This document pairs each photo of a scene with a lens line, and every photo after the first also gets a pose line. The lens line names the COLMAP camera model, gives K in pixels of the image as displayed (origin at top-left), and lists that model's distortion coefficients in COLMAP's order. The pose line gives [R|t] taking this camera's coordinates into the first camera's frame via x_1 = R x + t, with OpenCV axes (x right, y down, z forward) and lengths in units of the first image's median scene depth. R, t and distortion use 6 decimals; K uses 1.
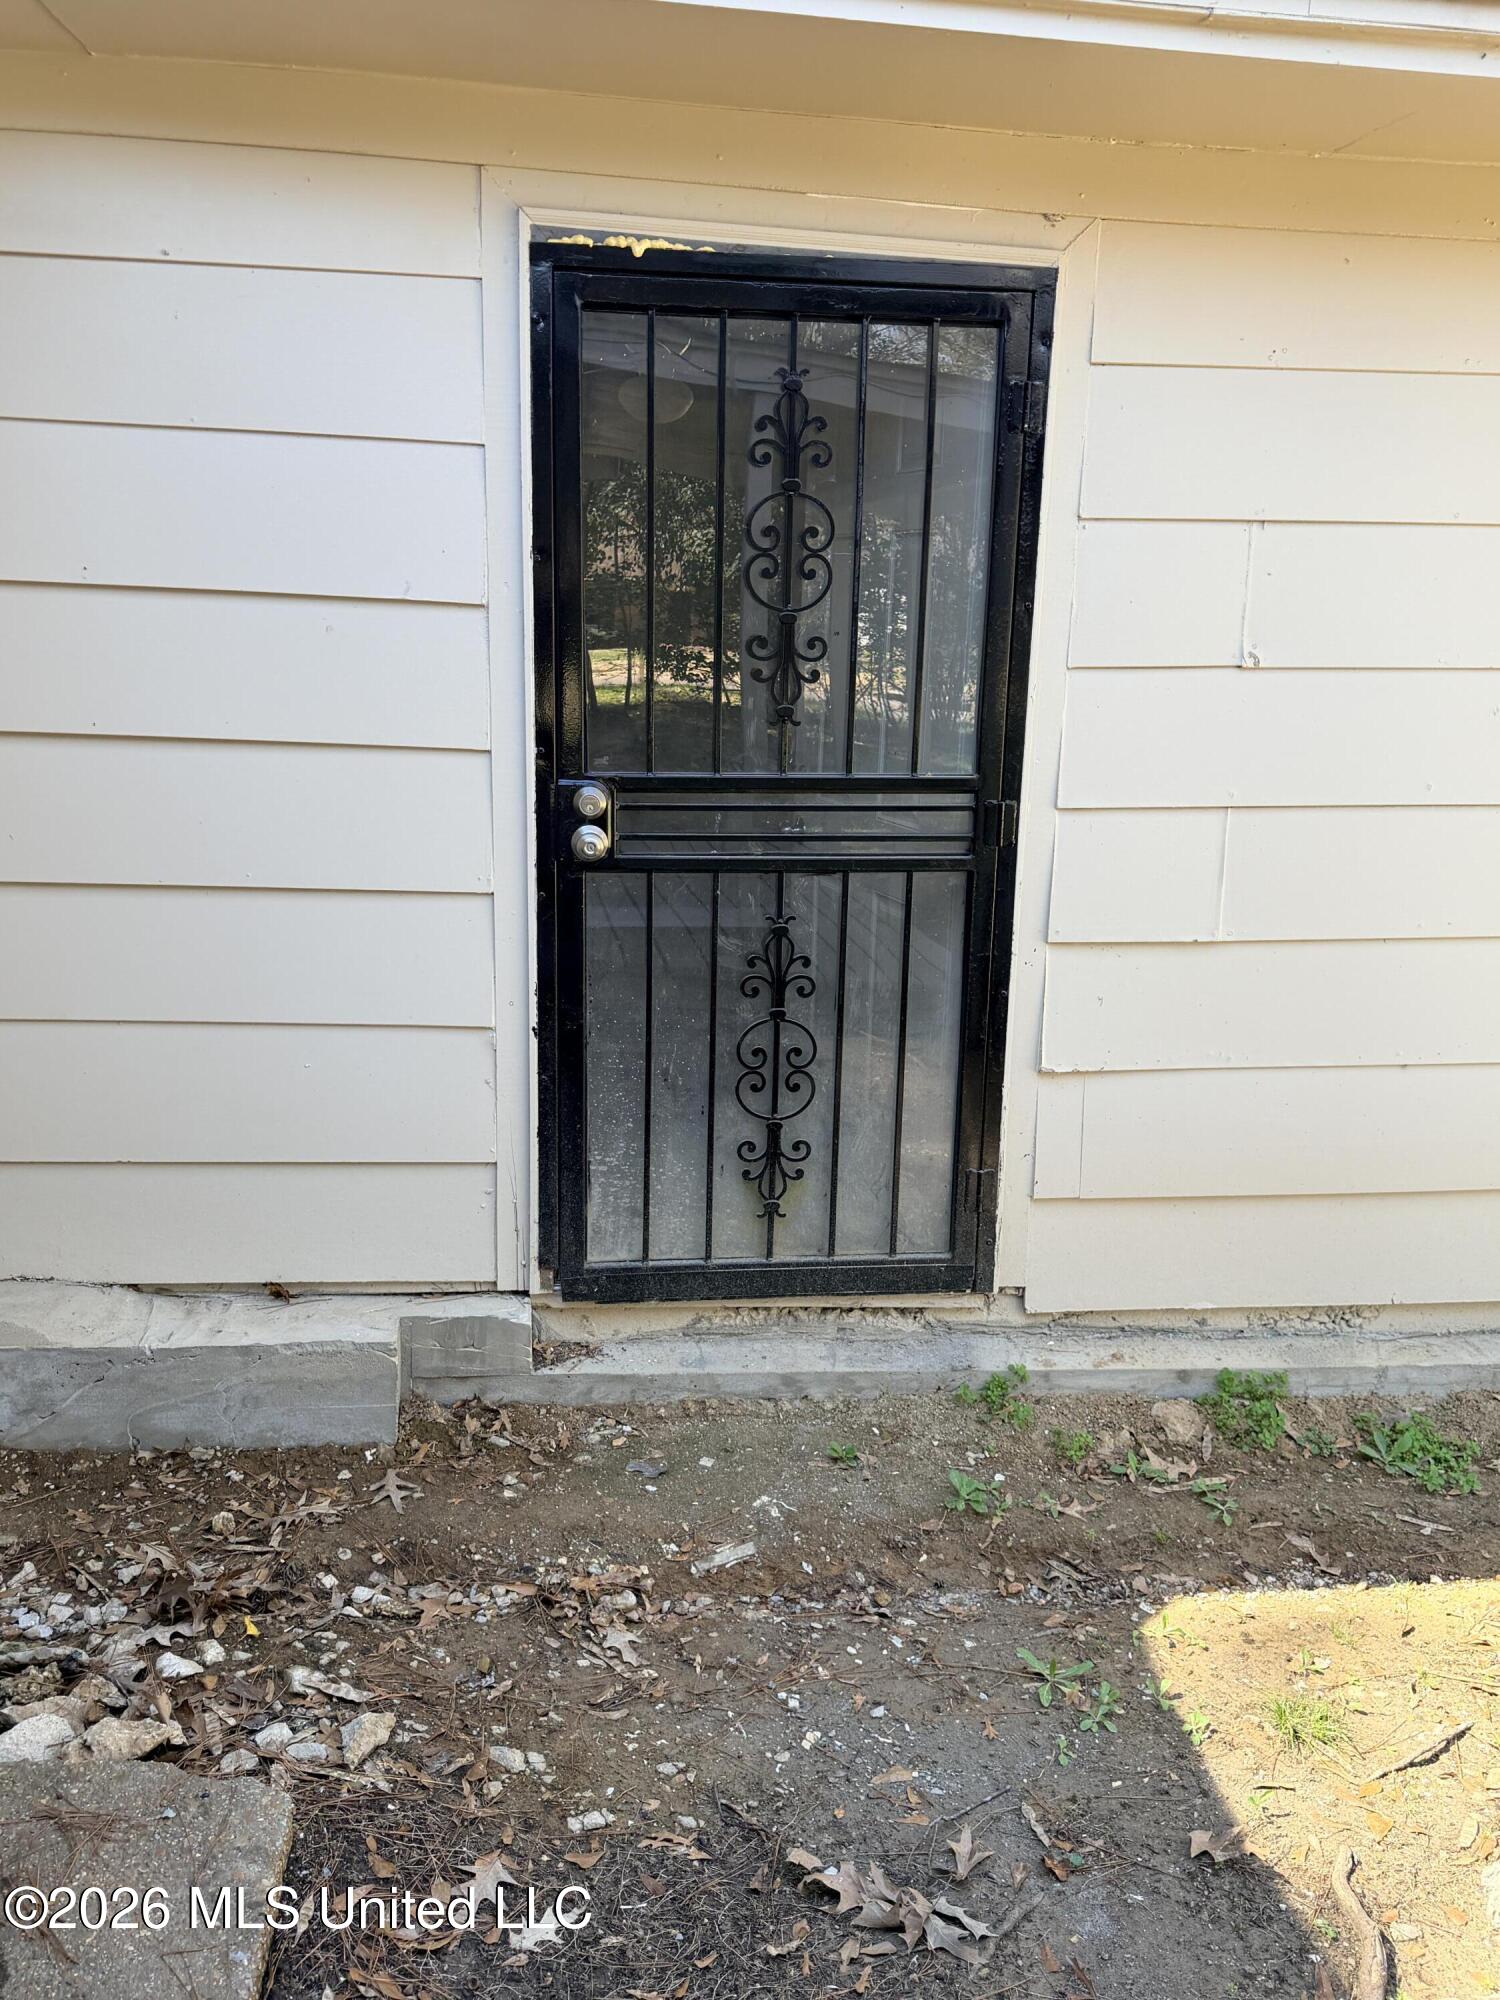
lens RADIAL K [[1647.6, 0, 749.5], [0, 1647.6, 984.0], [0, 0, 1]] dist [0.050835, -0.065234]
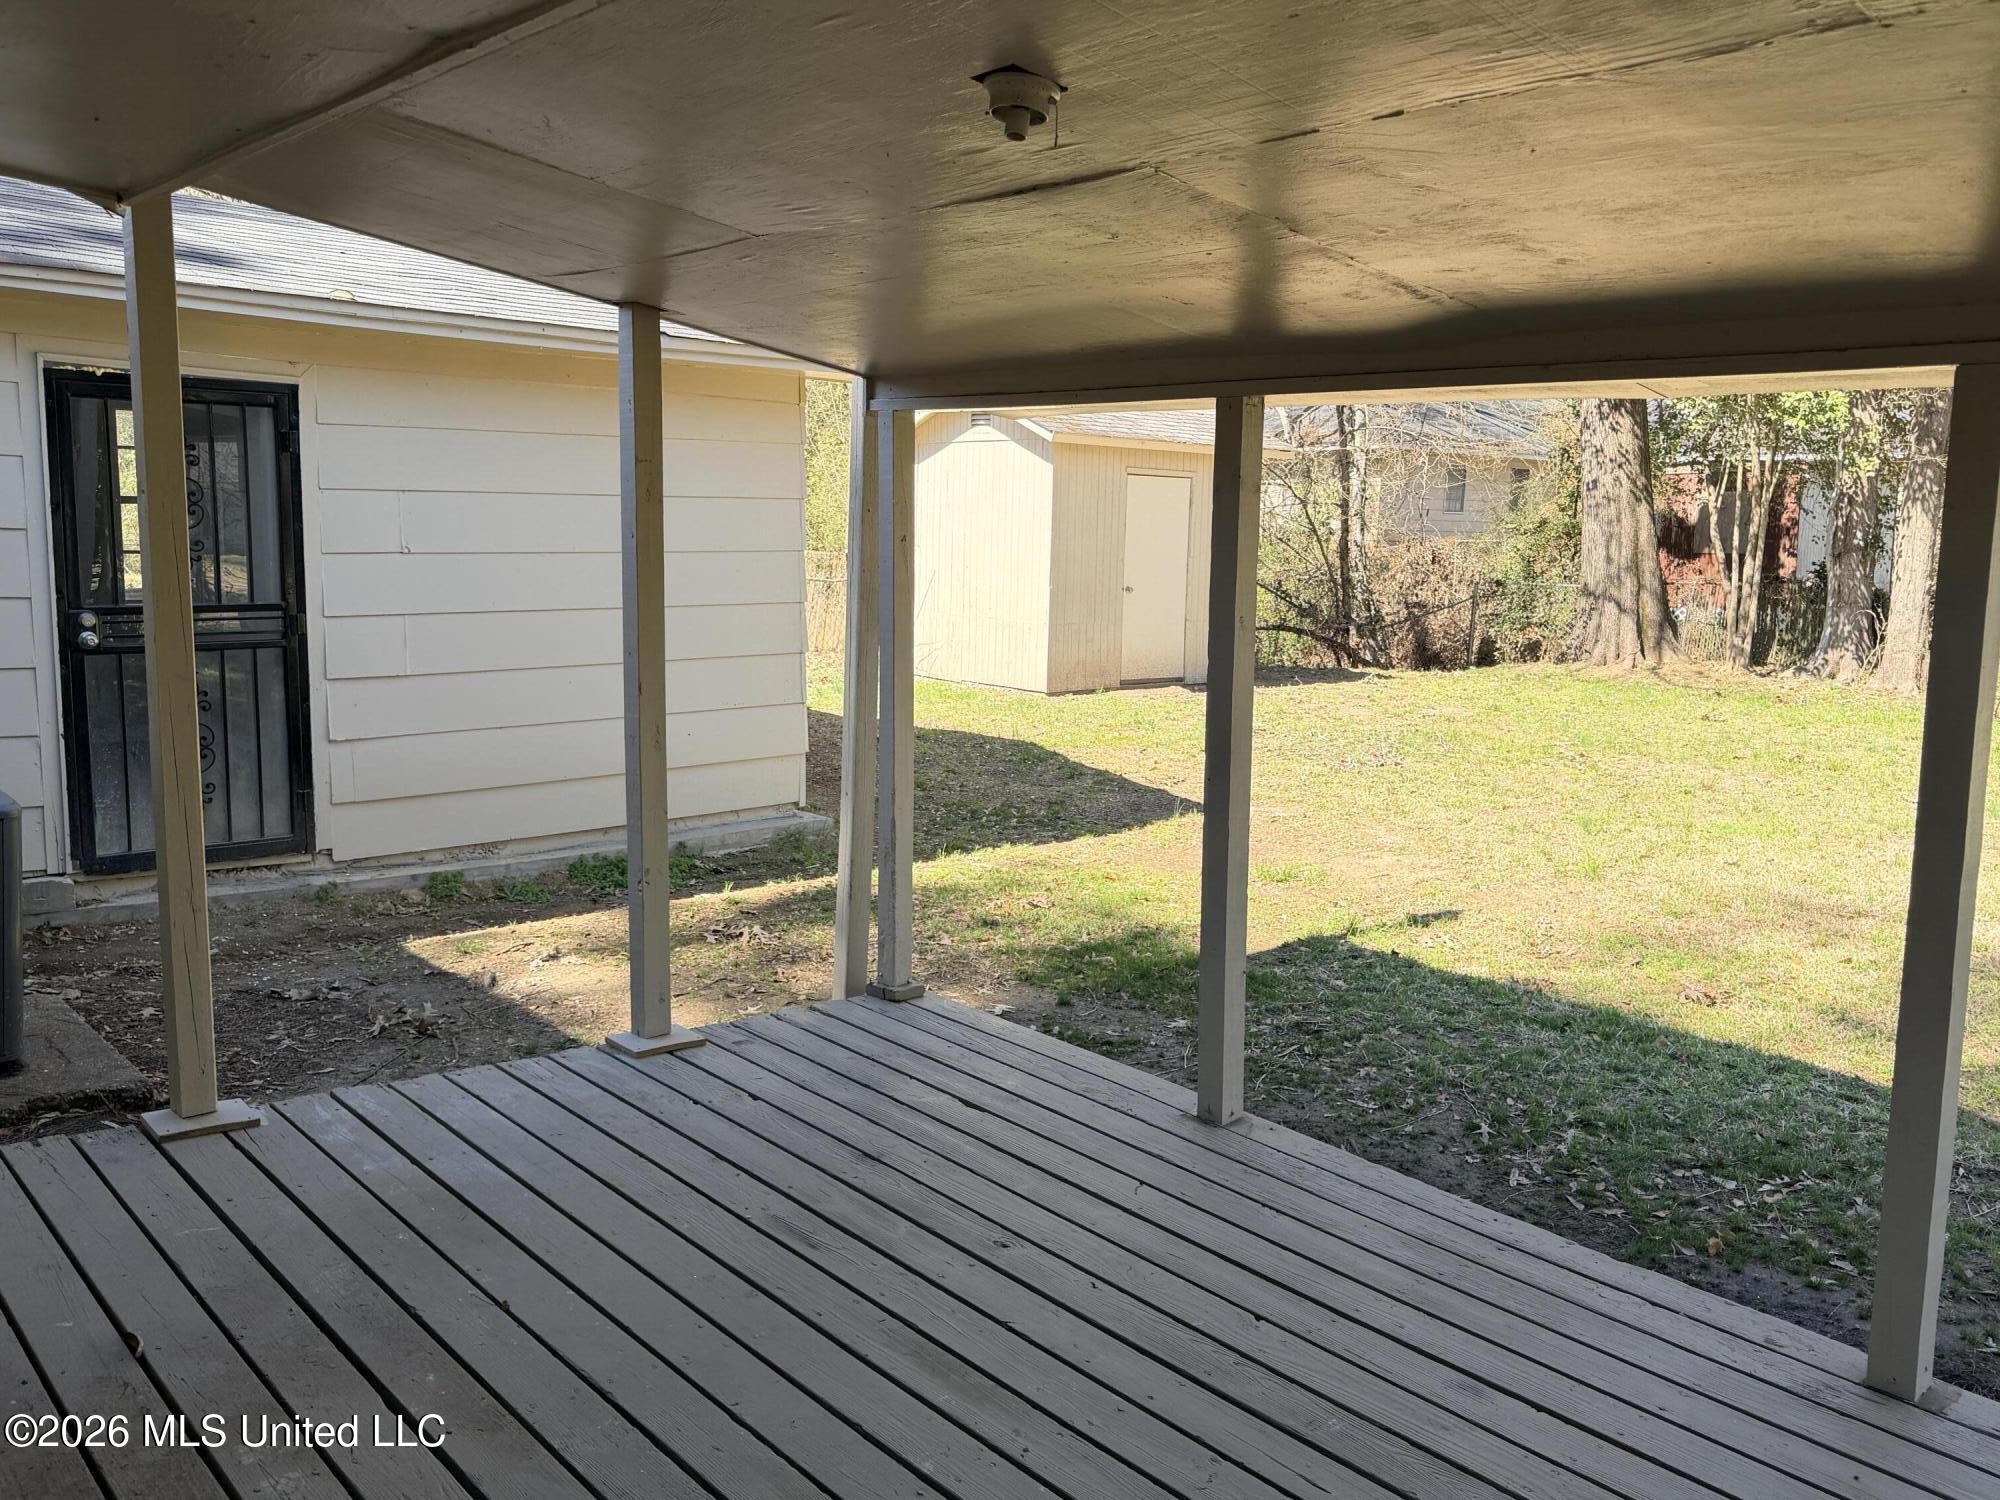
lens RADIAL K [[1647.6, 0, 992.4], [0, 1647.6, 739.9], [0, 0, 1]] dist [0.050835, -0.065234]
pose [[0.828042, -0.085086, 0.554172, -0.301380], [0.126775, 0.991232, -0.037235, 0.241506], [-0.546145, 0.101087, 0.831569, -1.248229]]
